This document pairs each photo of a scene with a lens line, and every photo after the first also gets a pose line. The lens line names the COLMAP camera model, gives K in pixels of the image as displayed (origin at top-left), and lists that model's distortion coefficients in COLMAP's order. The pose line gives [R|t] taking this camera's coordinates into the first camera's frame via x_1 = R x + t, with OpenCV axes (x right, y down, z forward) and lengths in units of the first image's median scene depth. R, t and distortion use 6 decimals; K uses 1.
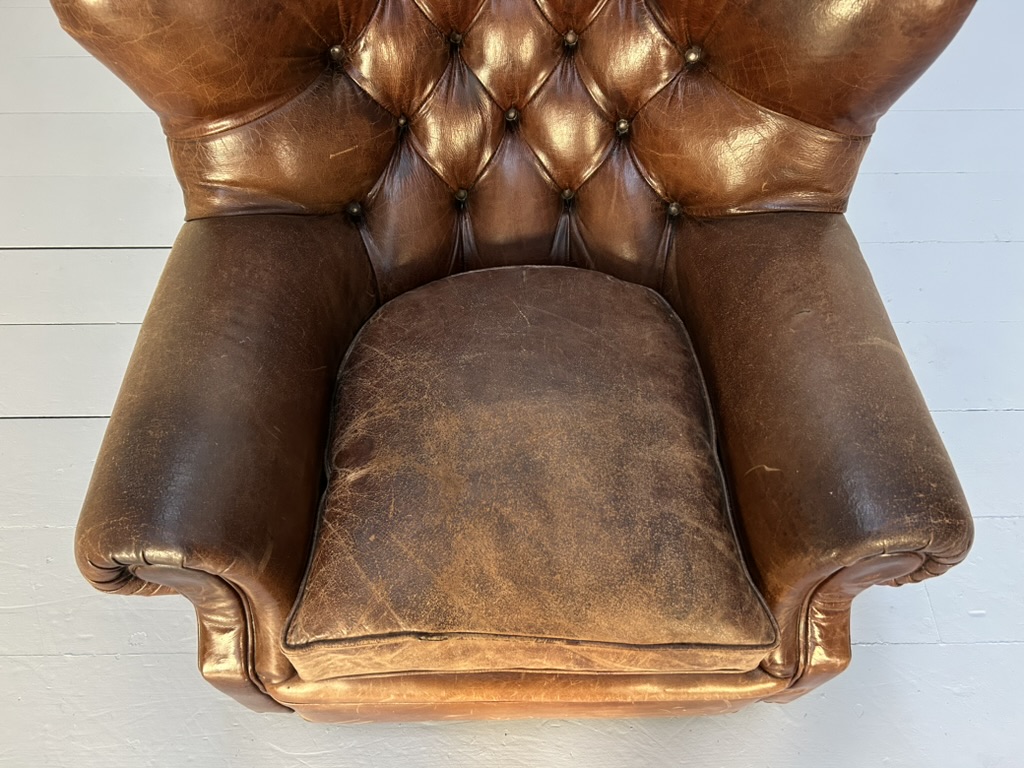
lens RADIAL K [[774.5, 0, 517.0], [0, 774.5, 387.2], [0, 0, 1]] dist [0.047783, -0.060058]
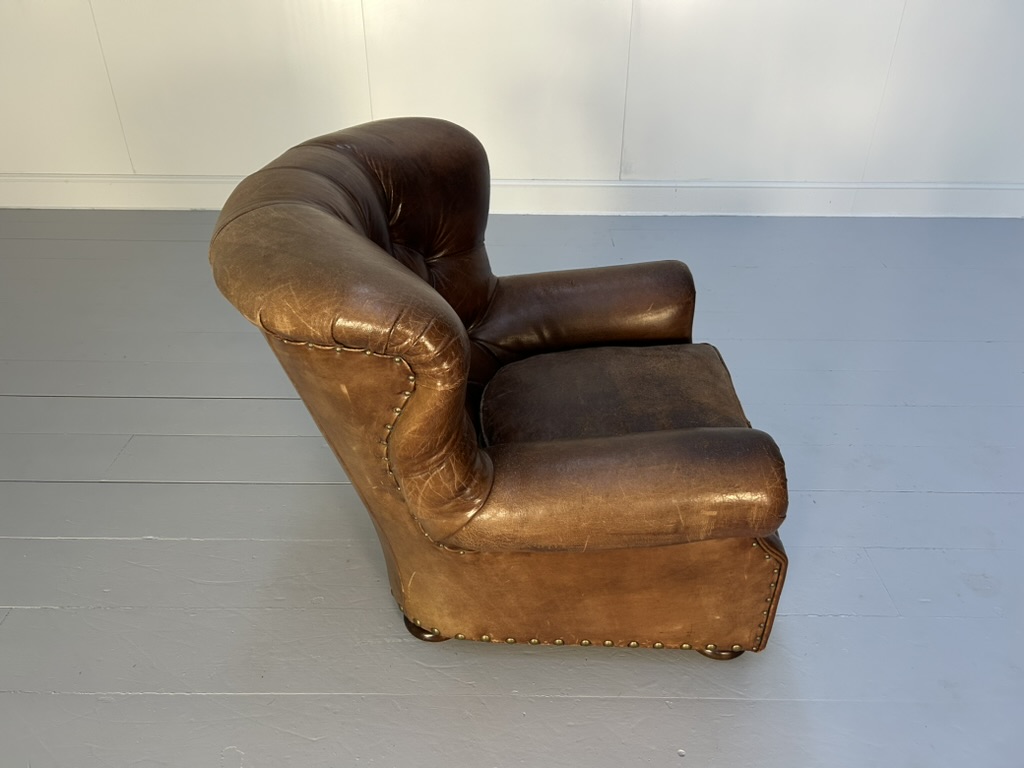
lens RADIAL K [[774.5, 0, 510.7], [0, 774.5, 385.9], [0, 0, 1]] dist [0.047783, -0.060058]
pose [[0.999801, 0.013821, -0.014354, -0.156888], [-0.018813, 0.892118, -0.451411, 0.747463], [0.006567, 0.451591, 0.892201, -0.510699]]
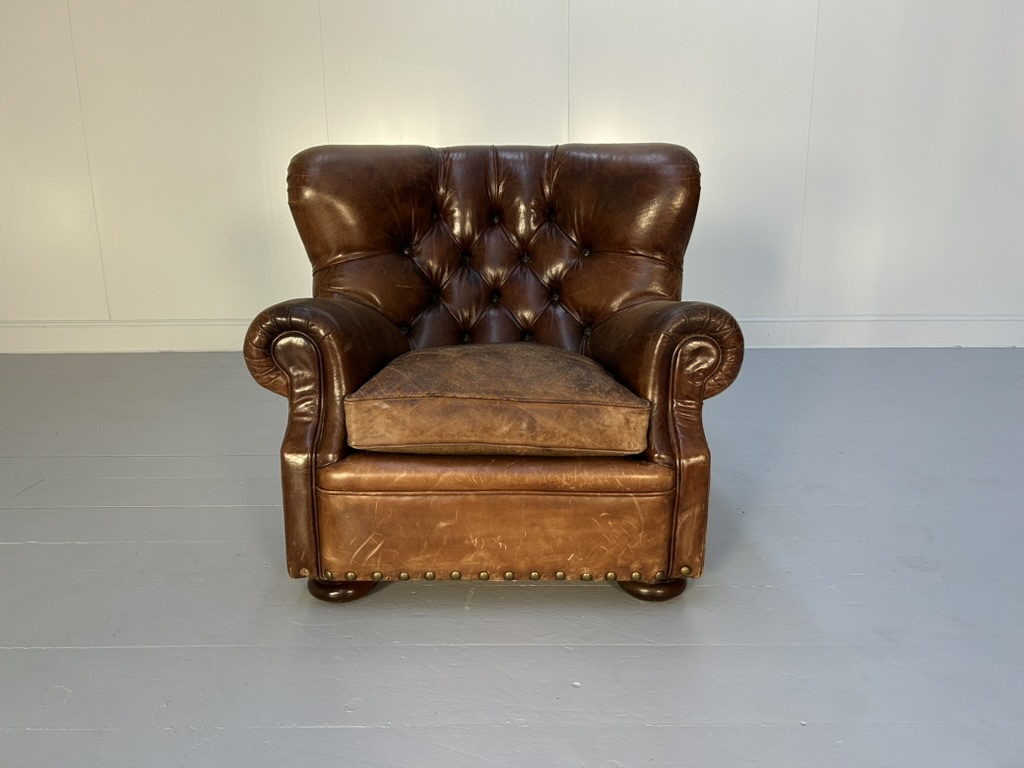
lens RADIAL K [[774.5, 0, 511.3], [0, 774.5, 388.4], [0, 0, 1]] dist [0.047783, -0.060058]
pose [[0.999898, -0.006821, -0.012578, 0.059538], [-0.004168, 0.702104, -0.712062, 1.250975], [0.013688, 0.712041, 0.702004, -0.141383]]
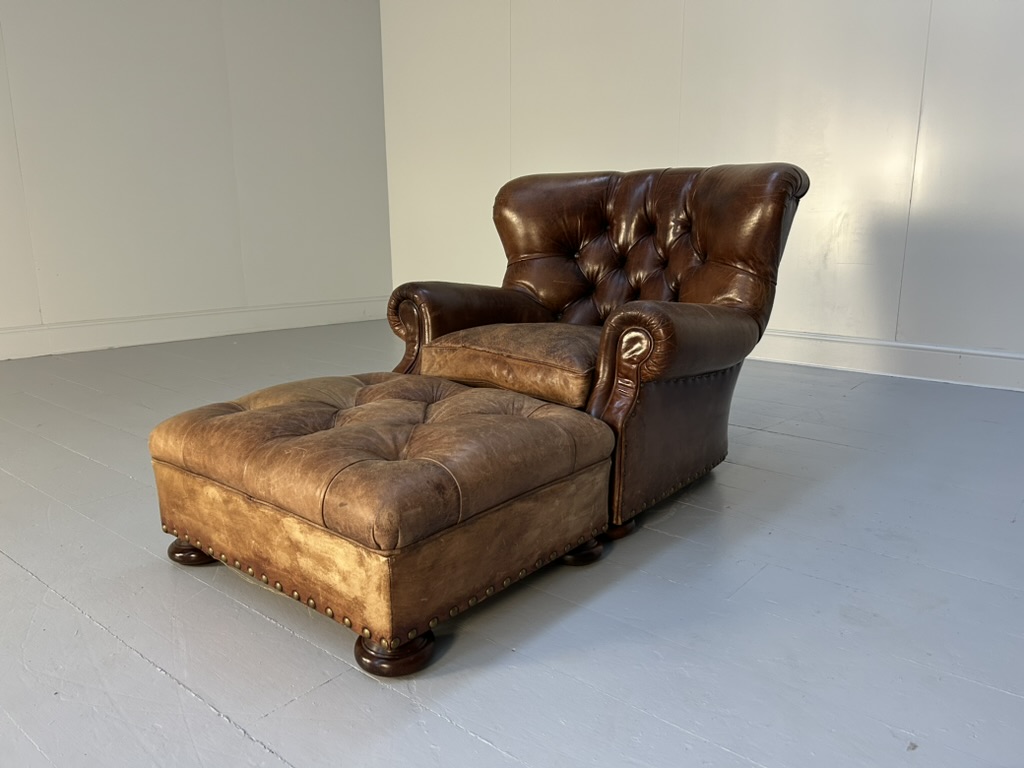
lens RADIAL K [[774.5, 0, 506.9], [0, 774.5, 392.6], [0, 0, 1]] dist [0.047783, -0.060058]
pose [[0.758135, 0.138360, -0.637251, 1.293880], [-0.555253, 0.649406, -0.519583, 1.328385], [0.341945, 0.747749, 0.569162, -0.186405]]
